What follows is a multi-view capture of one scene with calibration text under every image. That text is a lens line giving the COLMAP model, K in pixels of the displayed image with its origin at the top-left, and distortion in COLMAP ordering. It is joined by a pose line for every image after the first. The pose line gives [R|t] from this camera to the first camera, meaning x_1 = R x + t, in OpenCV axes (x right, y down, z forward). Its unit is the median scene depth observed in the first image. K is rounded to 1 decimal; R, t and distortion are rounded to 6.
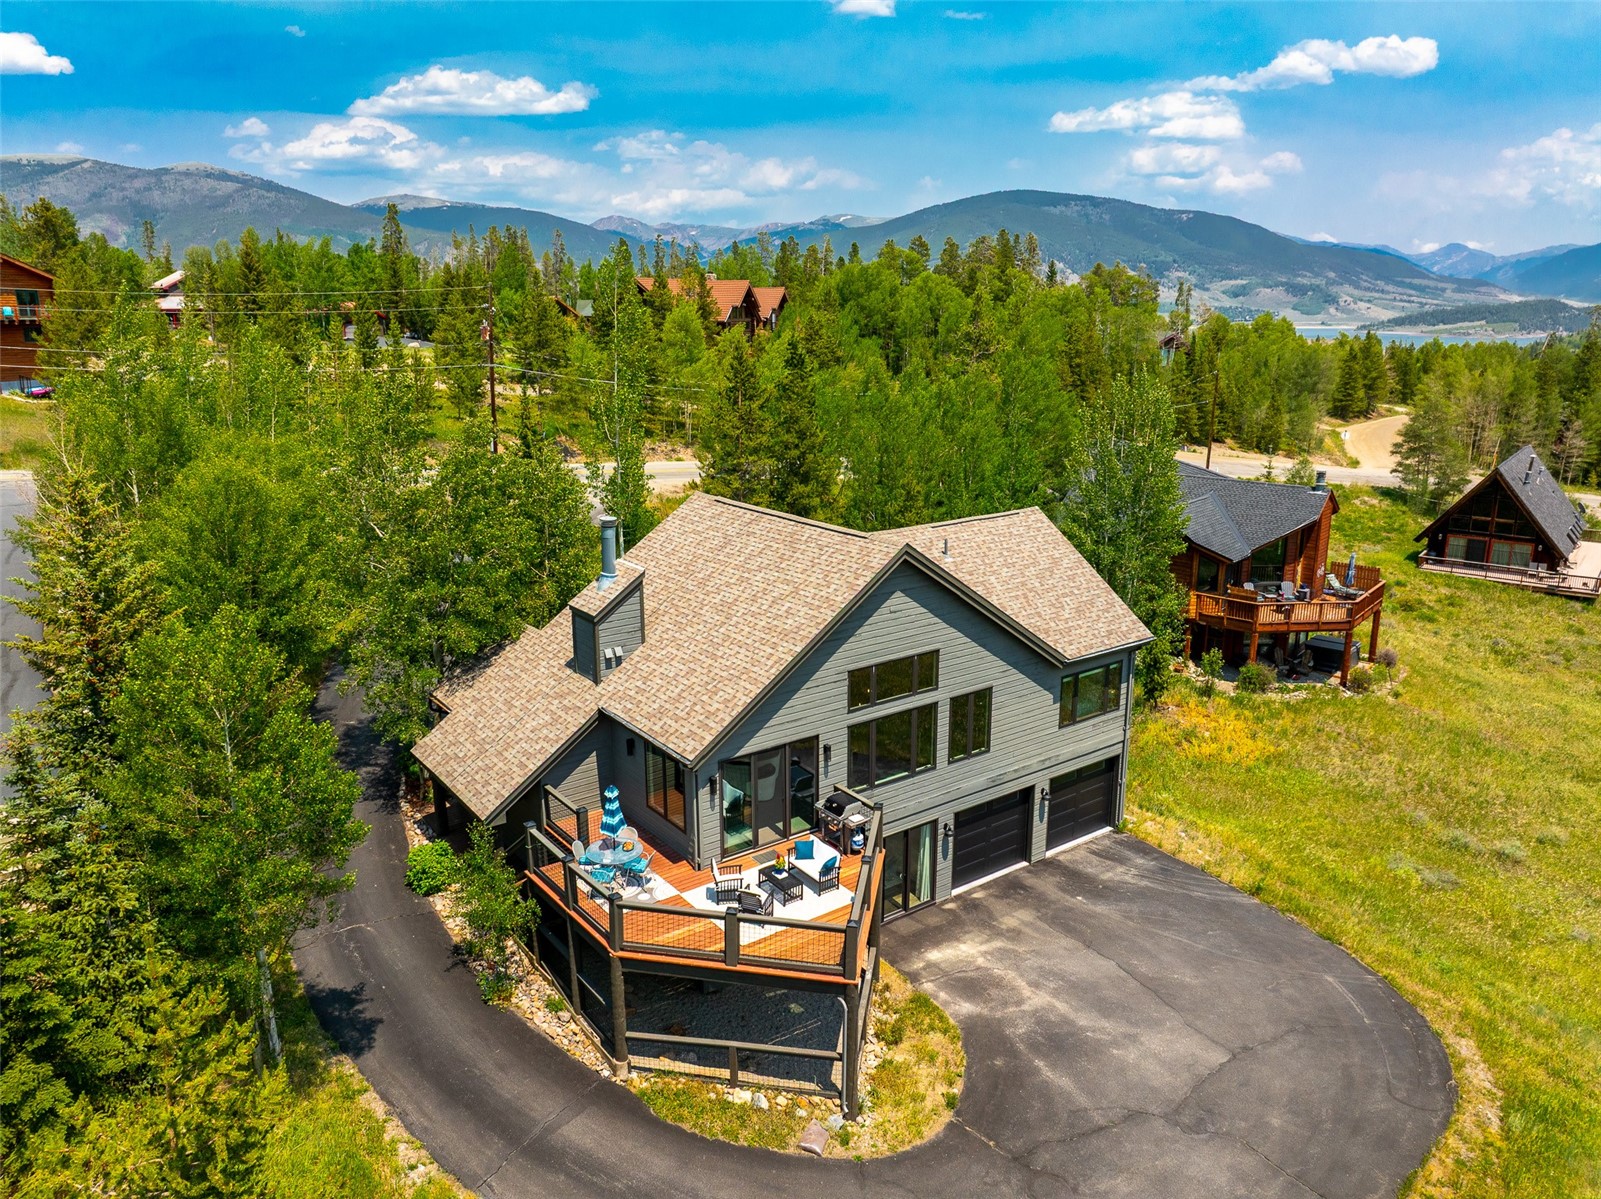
lens RADIAL K [[1115.3, 0, 800.1], [0, 1115.3, 594.0], [0, 0, 1]] dist [-0.058716, 0.029354]
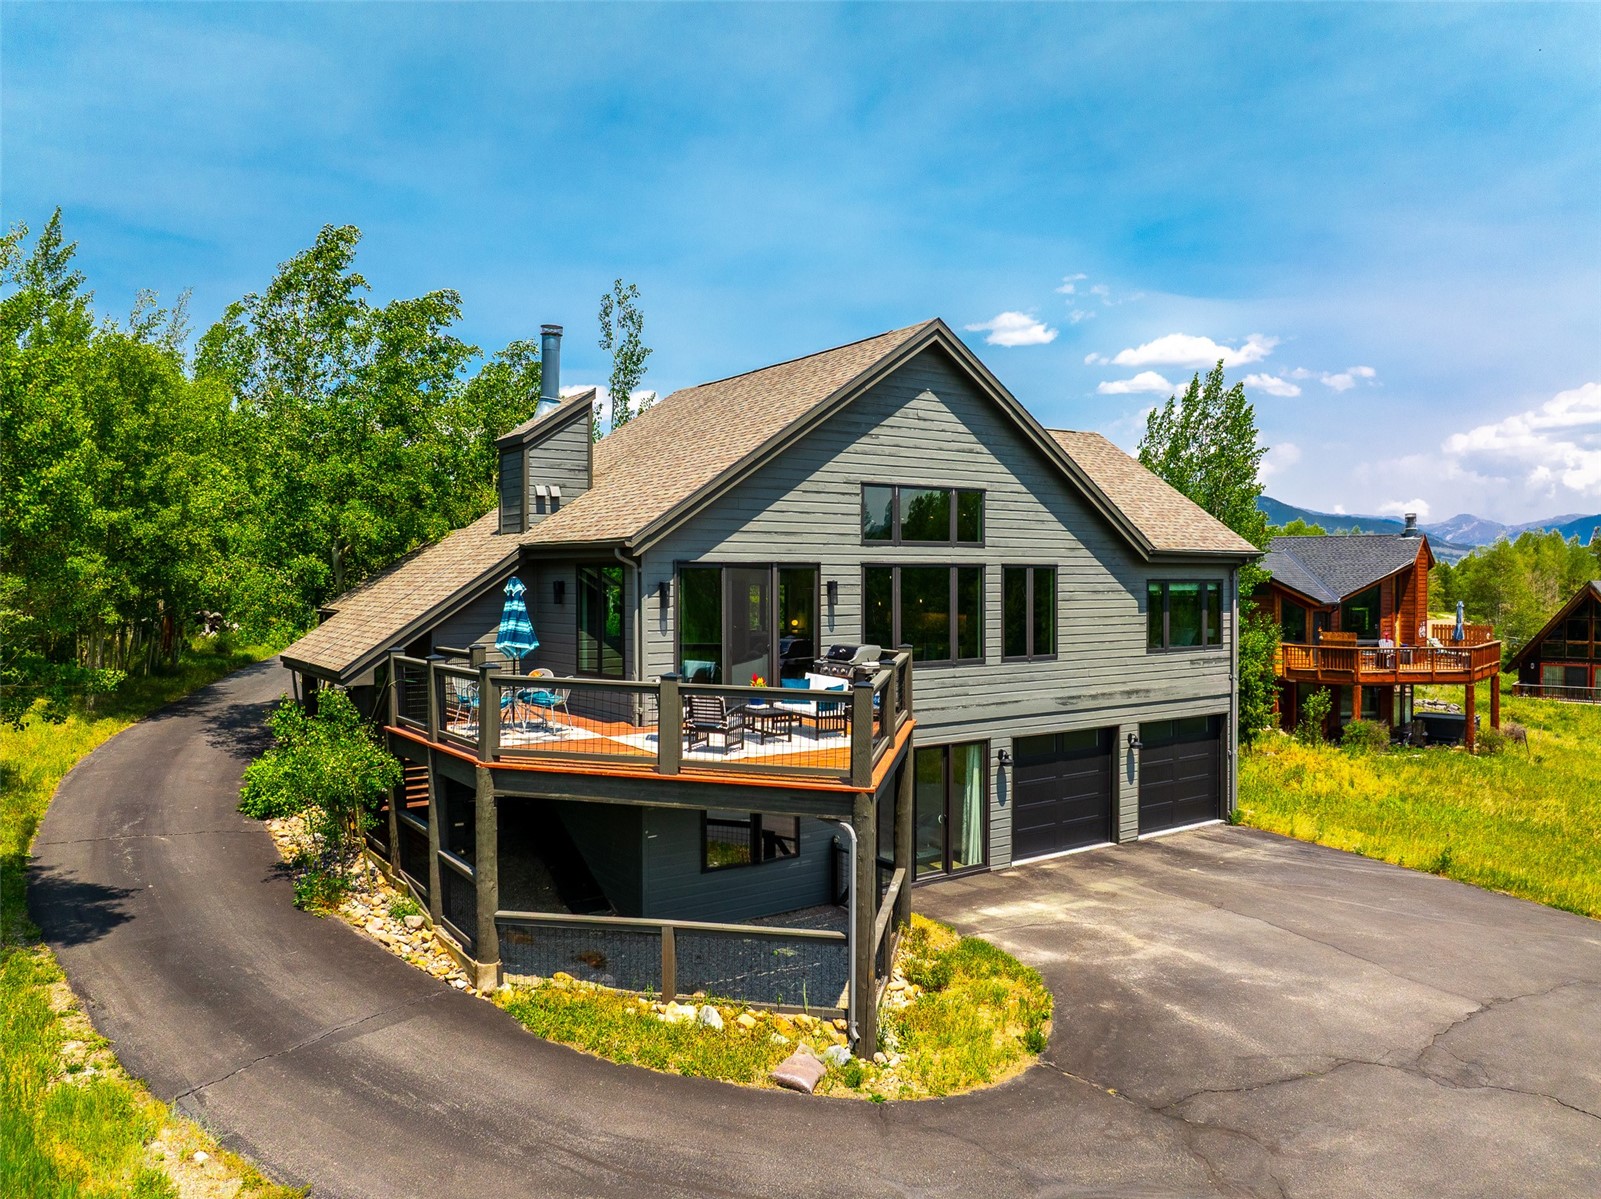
lens RADIAL K [[1115.3, 0, 802.1], [0, 1115.3, 602.5], [0, 0, 1]] dist [-0.058716, 0.029354]
pose [[0.999719, 0.001263, -0.023678, 0.022166], [-0.006622, 0.973719, -0.227655, 0.314551], [0.022769, 0.227748, 0.973454, 0.313594]]
